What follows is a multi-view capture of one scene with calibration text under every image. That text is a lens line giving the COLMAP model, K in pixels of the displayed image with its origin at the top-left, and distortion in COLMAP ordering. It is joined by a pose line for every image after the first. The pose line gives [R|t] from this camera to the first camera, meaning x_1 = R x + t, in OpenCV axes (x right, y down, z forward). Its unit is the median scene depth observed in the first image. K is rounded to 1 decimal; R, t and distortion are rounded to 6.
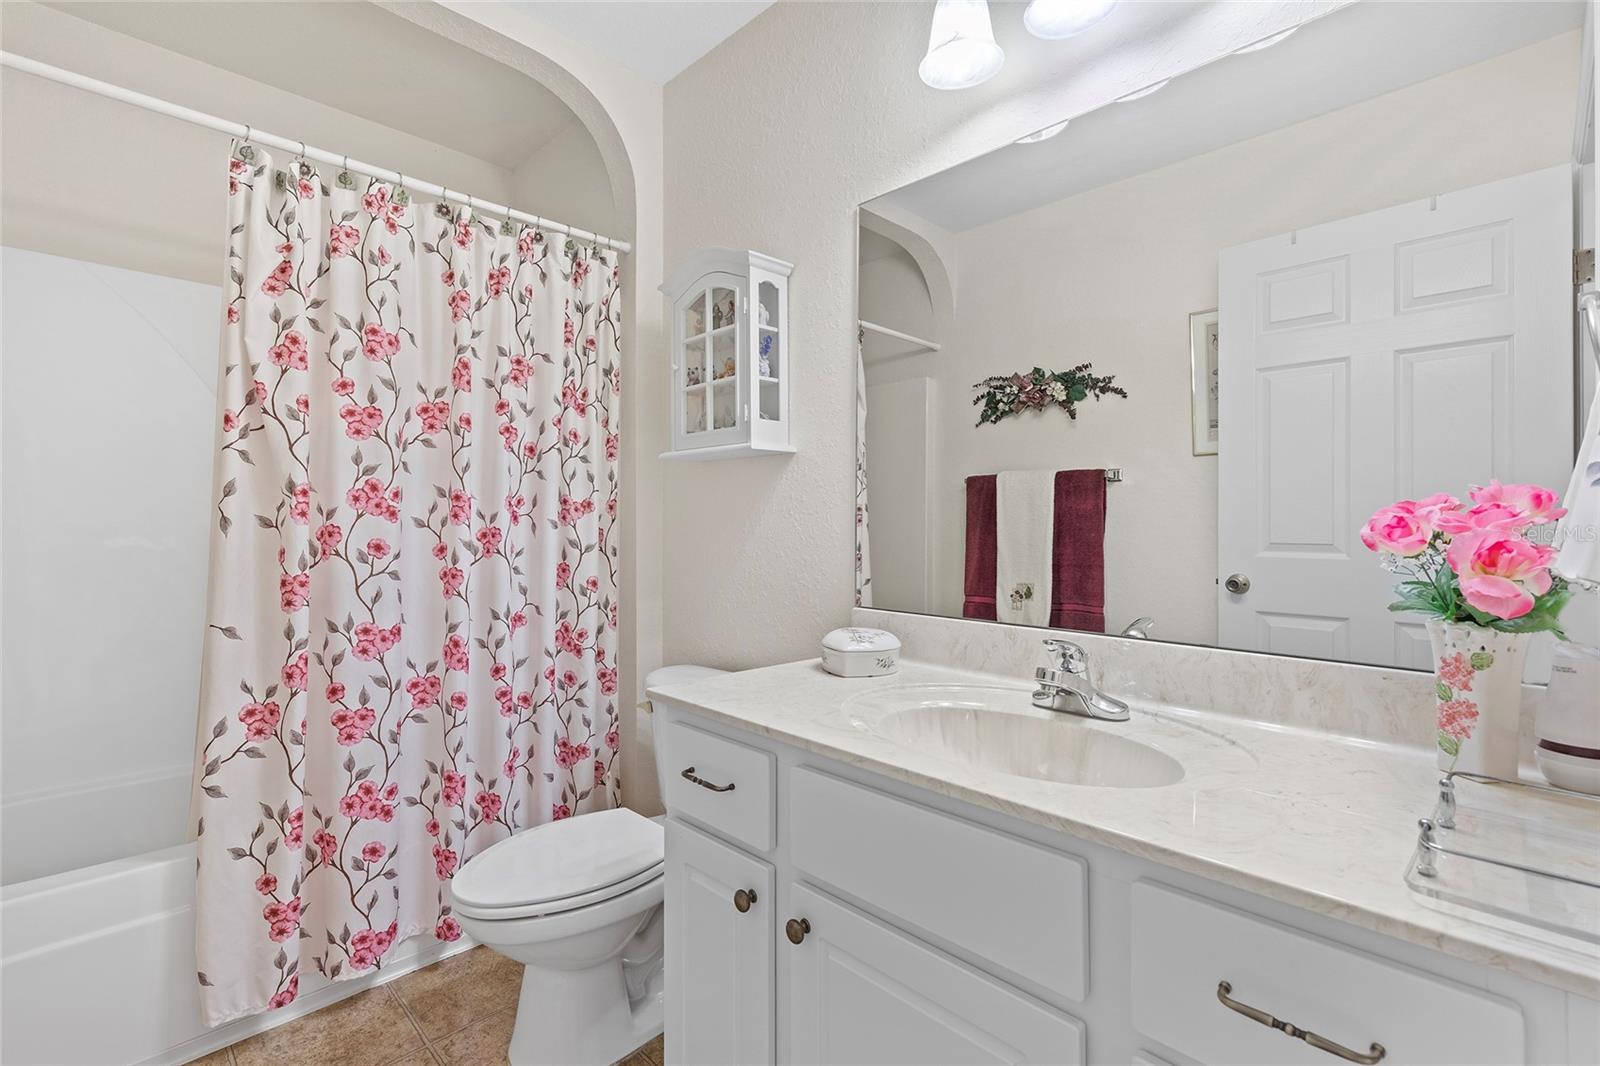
lens RADIAL K [[723.1, 0, 795.6], [0, 723.1, 521.7], [0, 0, 1]] dist [0.004381, 0.000461]
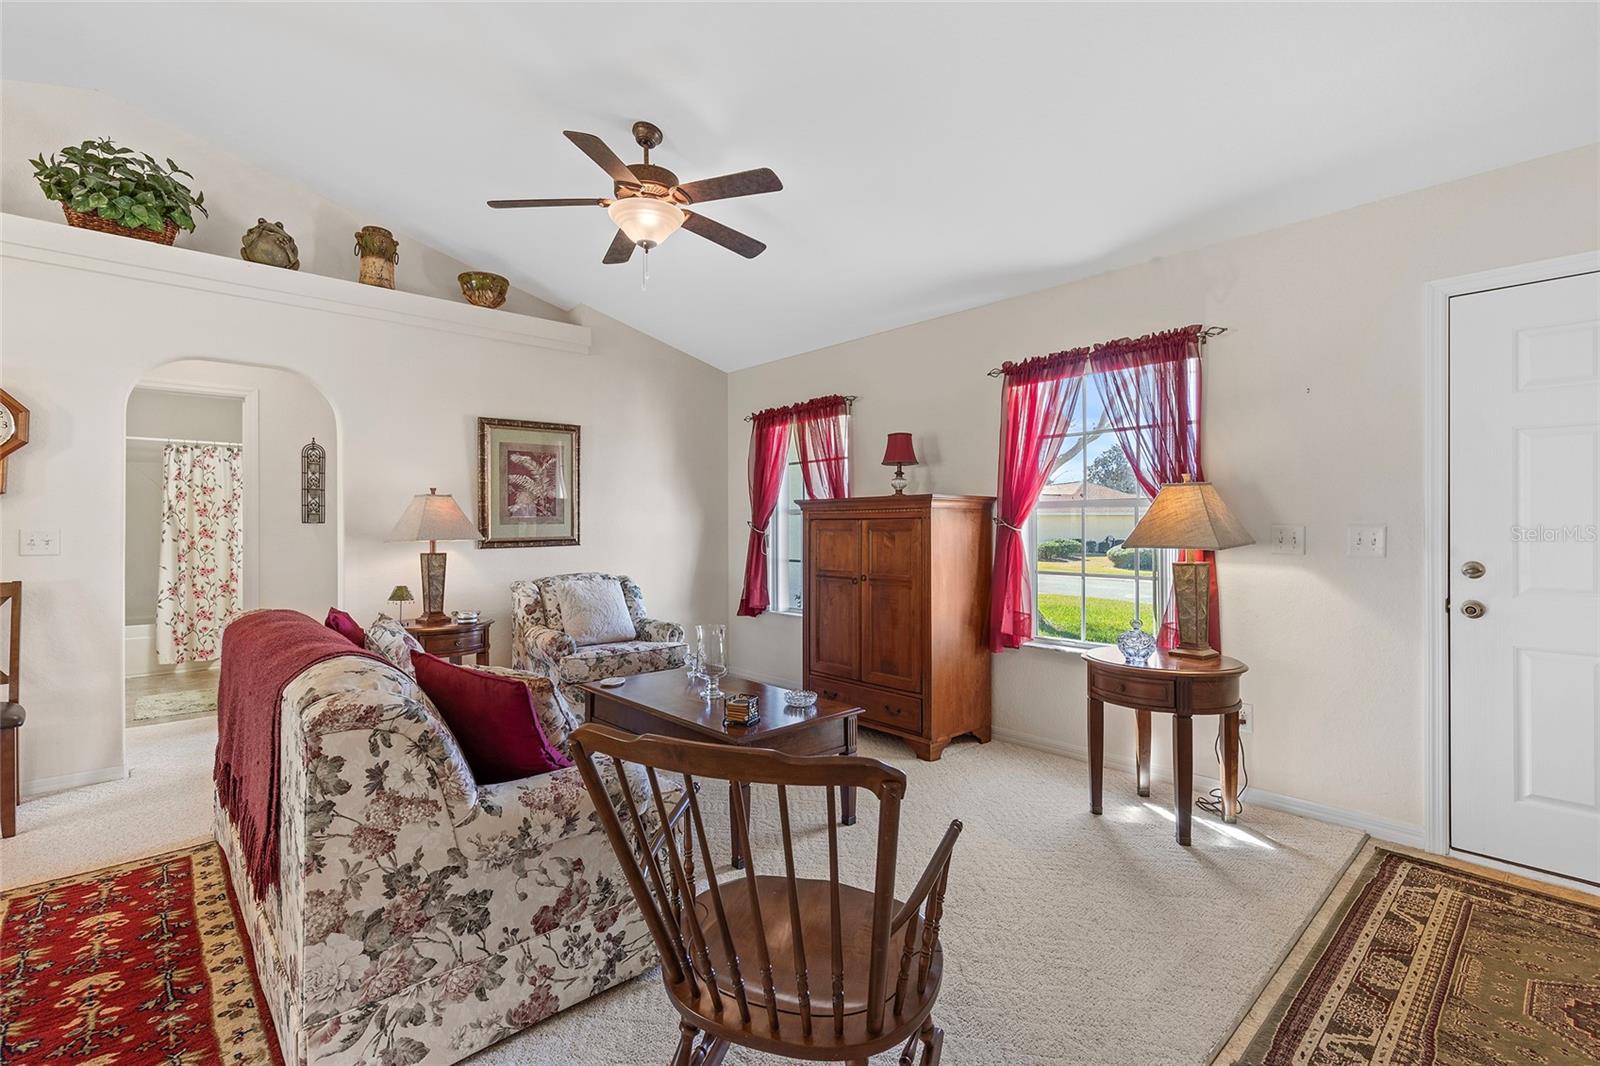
lens RADIAL K [[723.1, 0, 798.1], [0, 723.1, 523.8], [0, 0, 1]] dist [0.004381, 0.000461]
pose [[0.999639, -0.001589, -0.026837, 2.583426], [0.001762, 0.999978, 0.006392, -0.101419], [0.026826, -0.006437, 0.999619, -2.659920]]
